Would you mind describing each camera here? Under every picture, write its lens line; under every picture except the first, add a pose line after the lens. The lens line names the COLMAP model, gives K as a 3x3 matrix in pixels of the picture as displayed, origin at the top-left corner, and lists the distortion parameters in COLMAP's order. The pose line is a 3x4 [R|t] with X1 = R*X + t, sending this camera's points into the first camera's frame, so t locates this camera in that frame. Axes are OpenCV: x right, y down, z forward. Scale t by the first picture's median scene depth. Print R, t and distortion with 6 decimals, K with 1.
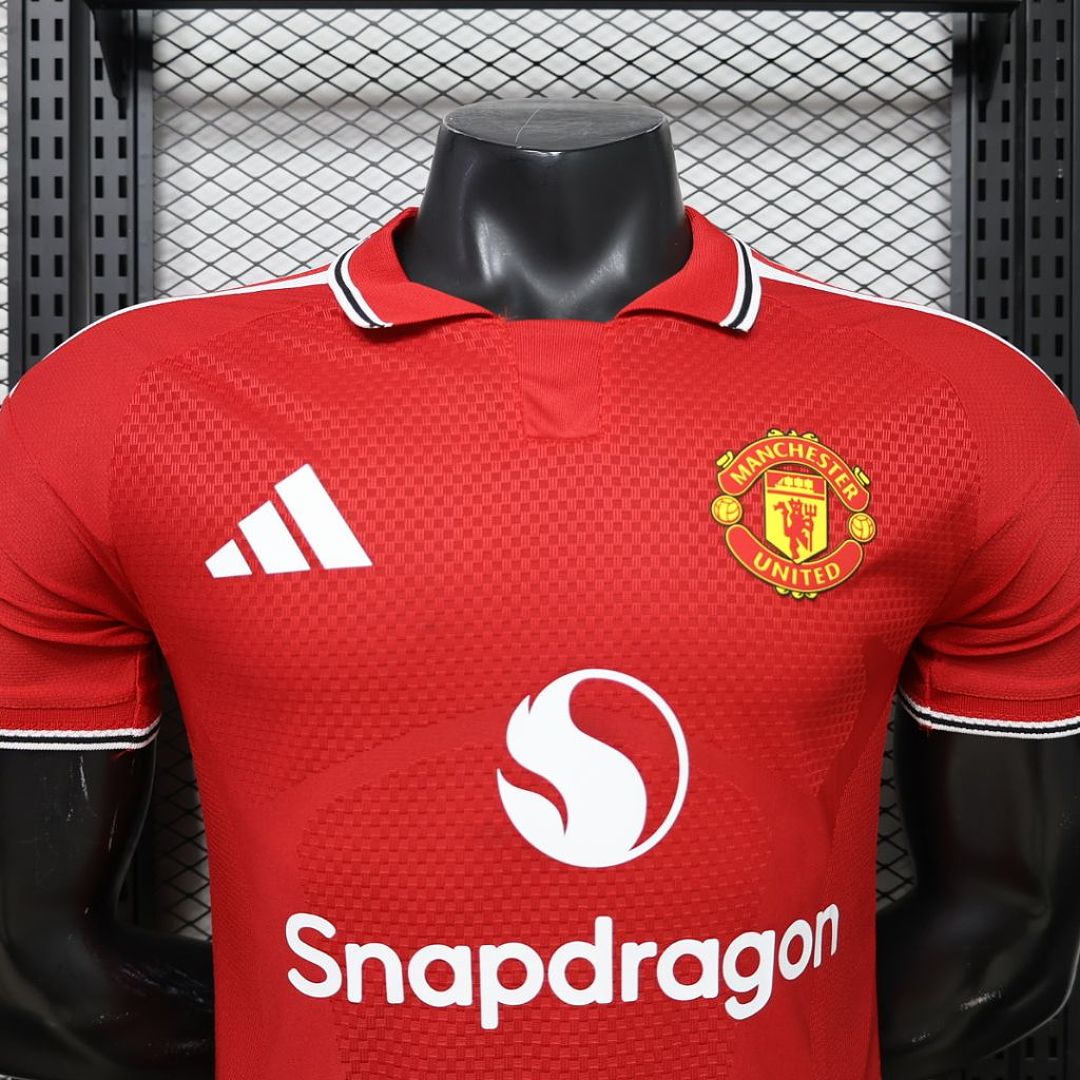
lens RADIAL K [[1180.2, 0, 540.0], [0, 1180.2, 540.0], [0, 0, 1]] dist [0.021282, 0.021793]
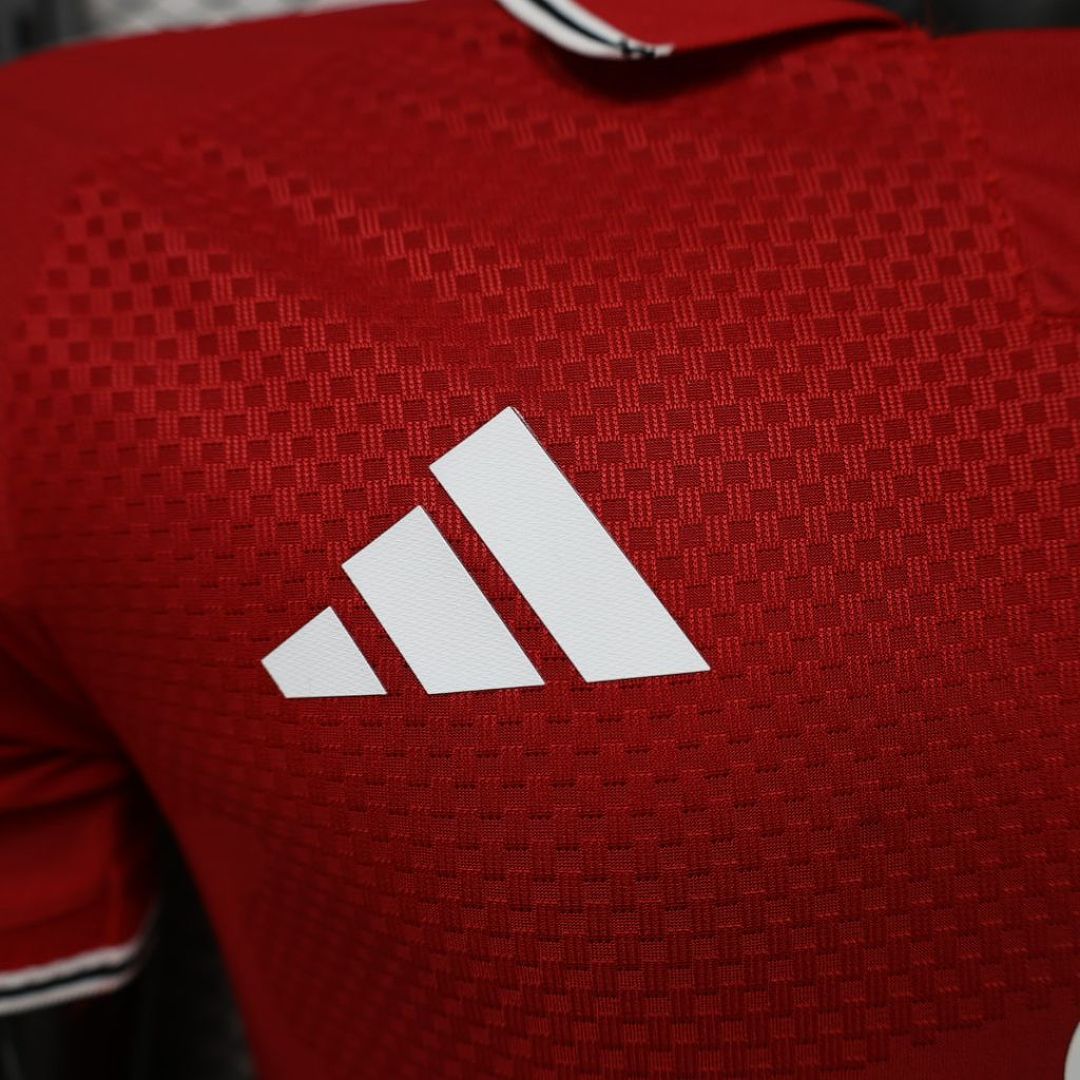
lens RADIAL K [[1180.2, 0, 540.0], [0, 1180.2, 540.0], [0, 0, 1]] dist [0.021282, 0.021793]
pose [[0.998749, -0.039817, 0.030234, -0.198731], [0.036695, 0.994550, 0.097593, -0.057222], [-0.033955, -0.096362, 0.994767, 0.601511]]
